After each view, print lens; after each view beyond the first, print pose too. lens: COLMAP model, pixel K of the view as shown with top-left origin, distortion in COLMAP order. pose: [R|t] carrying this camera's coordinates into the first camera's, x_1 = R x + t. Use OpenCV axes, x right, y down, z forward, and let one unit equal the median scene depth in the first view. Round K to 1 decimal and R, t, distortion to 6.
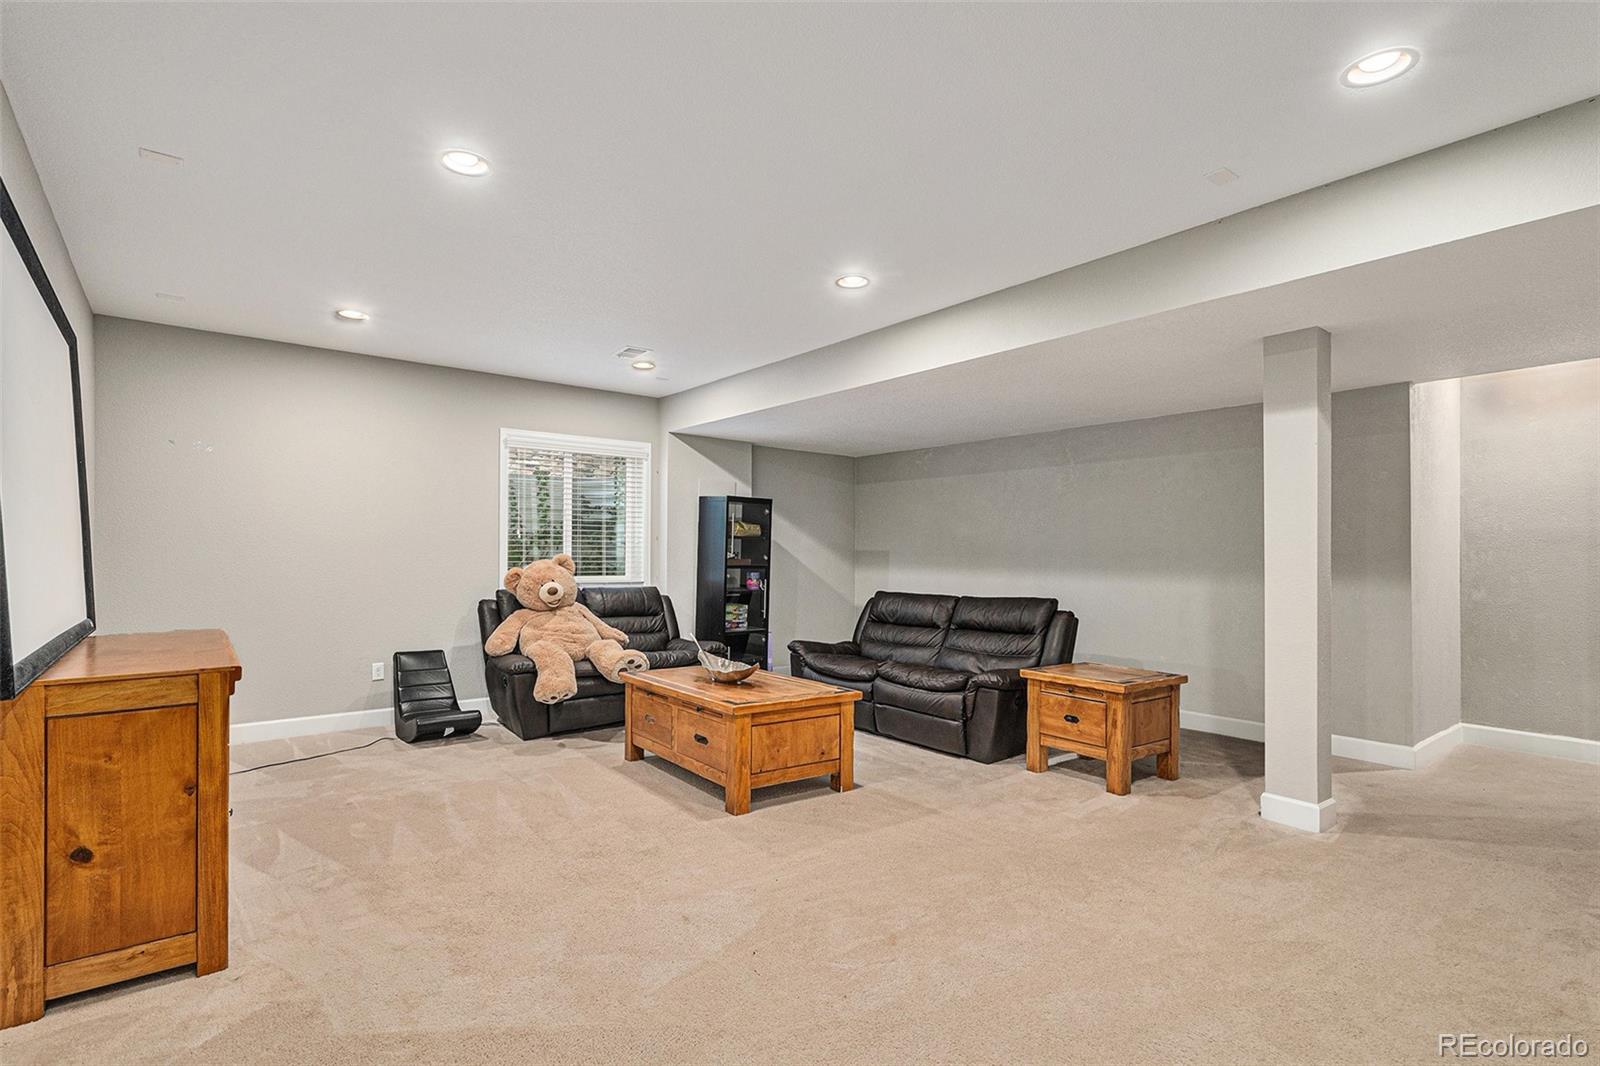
lens RADIAL K [[762.1, 0, 796.1], [0, 762.1, 548.1], [0, 0, 1]] dist [0.000125, 0.000797]
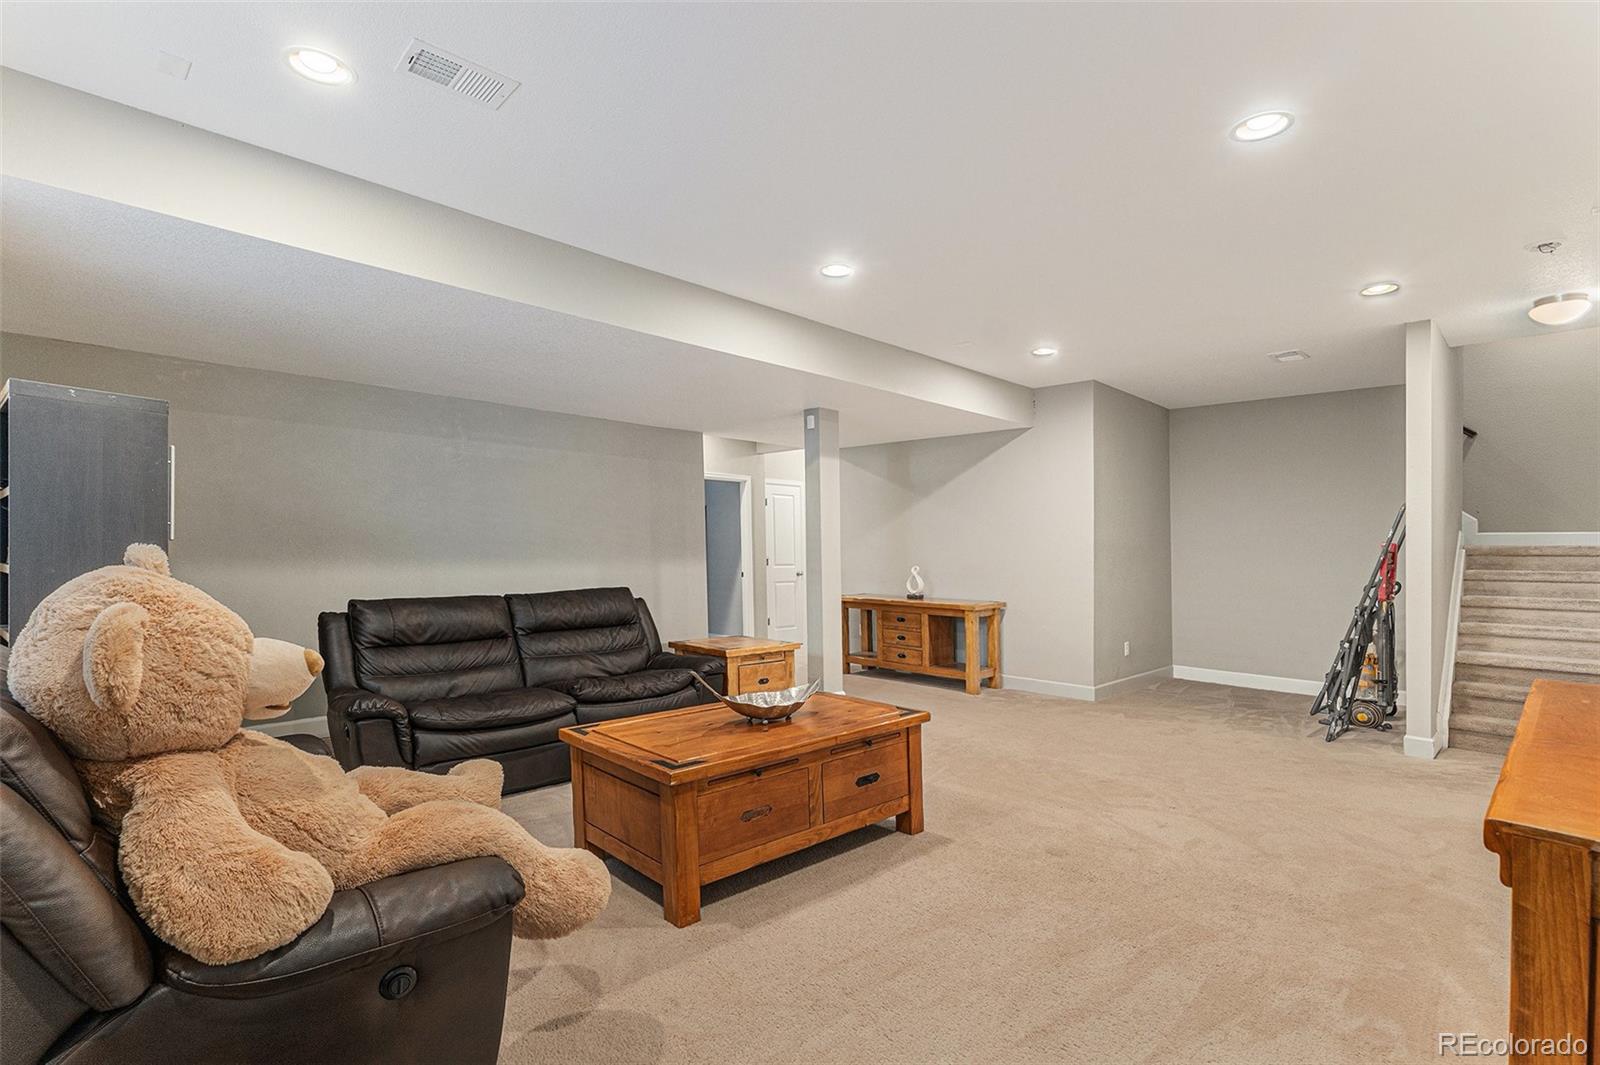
lens RADIAL K [[762.1, 0, 792.8], [0, 762.1, 536.6], [0, 0, 1]] dist [0.000125, 0.000797]
pose [[-0.106817, 0.006327, 0.994259, -0.701270], [-0.018113, 0.999801, -0.008309, 0.004050], [-0.994114, -0.018896, -0.106681, 0.900883]]
